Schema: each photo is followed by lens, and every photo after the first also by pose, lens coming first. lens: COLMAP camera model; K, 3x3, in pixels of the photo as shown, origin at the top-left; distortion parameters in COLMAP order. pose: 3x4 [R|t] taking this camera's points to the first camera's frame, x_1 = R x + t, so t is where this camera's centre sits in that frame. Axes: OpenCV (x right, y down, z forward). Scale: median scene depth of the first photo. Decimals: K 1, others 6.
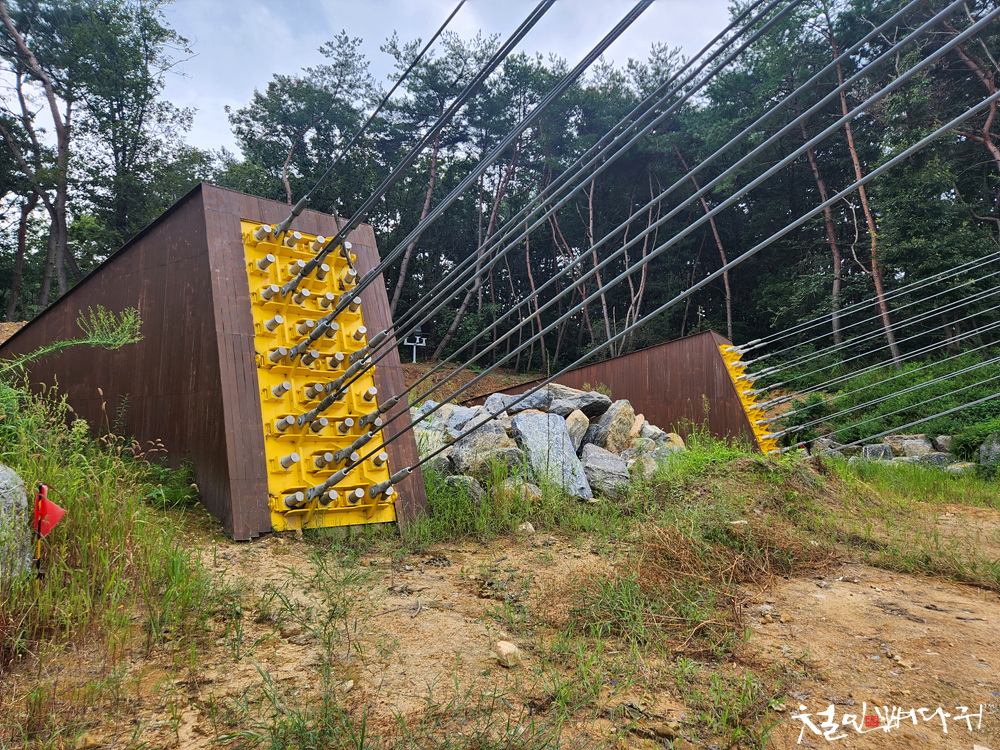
lens RADIAL K [[646.8, 0, 494.2], [0, 646.8, 372.1], [0, 0, 1]] dist [0.049336, -0.014742]
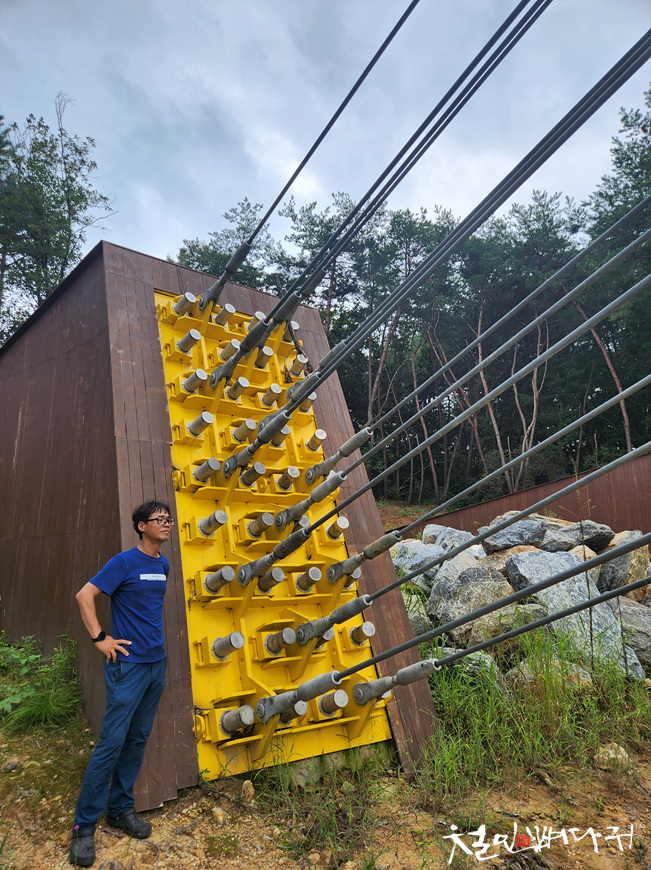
lens RADIAL K [[562.8, 0, 329.8], [0, 562.8, 436.2], [0, 0, 1]] dist [0.049336, -0.014742]
pose [[0.997692, -0.030051, -0.060886, -0.158457], [0.022196, 0.991806, -0.125808, 0.012521], [0.064168, 0.124166, 0.990185, 0.404766]]
